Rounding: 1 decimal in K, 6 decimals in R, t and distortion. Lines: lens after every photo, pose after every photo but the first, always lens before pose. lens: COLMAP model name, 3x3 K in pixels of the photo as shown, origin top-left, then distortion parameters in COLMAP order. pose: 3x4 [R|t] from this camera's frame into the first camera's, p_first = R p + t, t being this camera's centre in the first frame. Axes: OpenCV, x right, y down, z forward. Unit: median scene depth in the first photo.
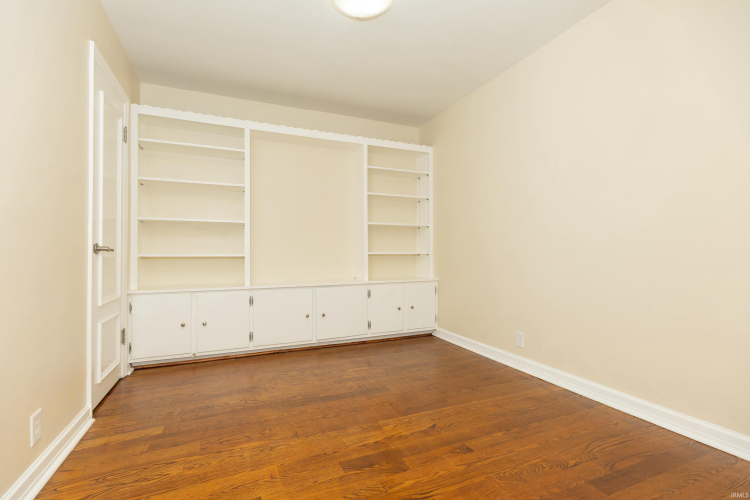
lens RADIAL K [[339.3, 0, 369.7], [0, 339.3, 248.6], [0, 0, 1]] dist [0.000400, 0.000088]
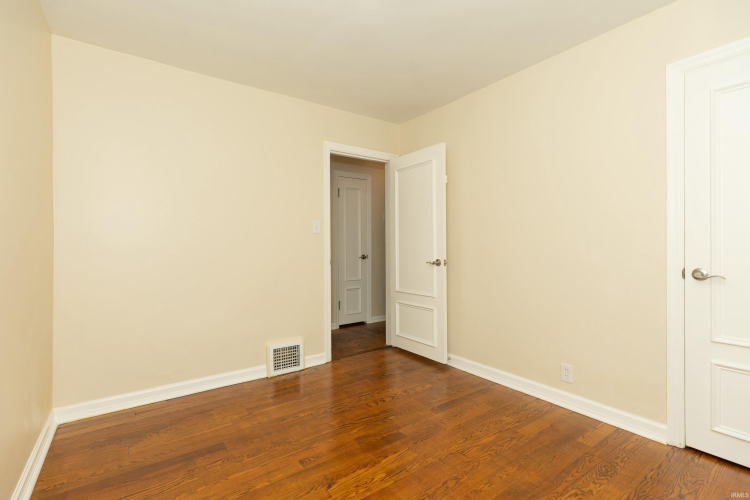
lens RADIAL K [[339.3, 0, 369.7], [0, 339.3, 248.6], [0, 0, 1]] dist [0.000400, 0.000088]
pose [[-0.979144, 0.009319, -0.202953, 0.288678], [0.011283, 0.999900, -0.008521, -0.088115], [0.202853, -0.010633, -0.979151, 2.090489]]
